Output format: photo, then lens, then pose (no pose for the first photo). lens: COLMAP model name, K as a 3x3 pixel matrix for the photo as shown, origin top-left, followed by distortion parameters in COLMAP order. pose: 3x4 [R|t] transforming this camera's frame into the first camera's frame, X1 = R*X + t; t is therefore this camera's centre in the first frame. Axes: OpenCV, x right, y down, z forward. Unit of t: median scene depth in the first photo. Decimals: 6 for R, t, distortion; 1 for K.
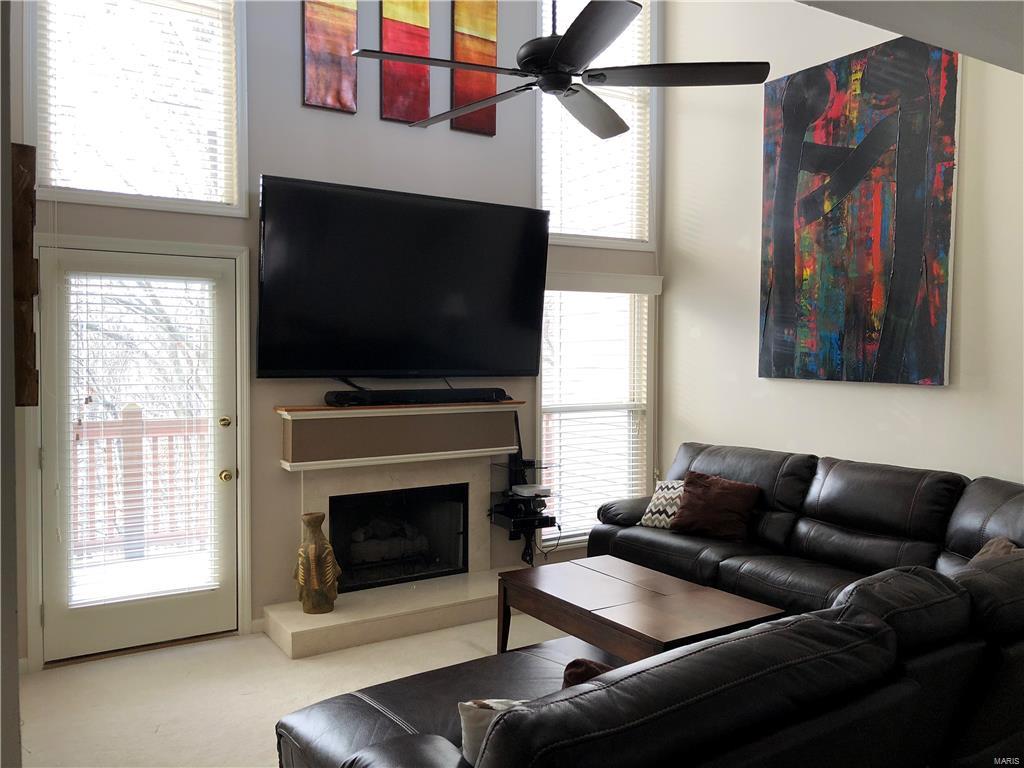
lens RADIAL K [[837.4, 0, 504.6], [0, 837.4, 379.7], [0, 0, 1]] dist [0.009281, 0.004363]
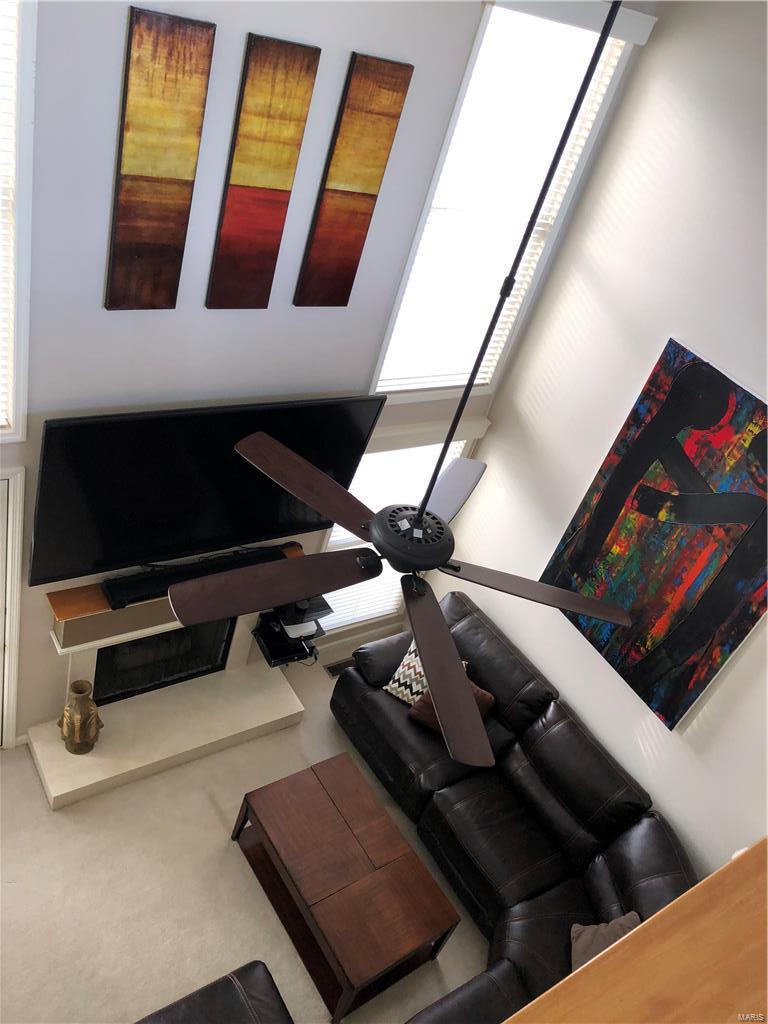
lens RADIAL K [[837.4, 0, 388.3], [0, 837.4, 509.4], [0, 0, 1]] dist [0.009281, 0.004363]
pose [[0.961503, 0.192971, 0.195638, -0.102638], [-0.270289, 0.792519, 0.546679, -0.652492], [-0.049554, -0.578512, 0.814167, 0.246750]]
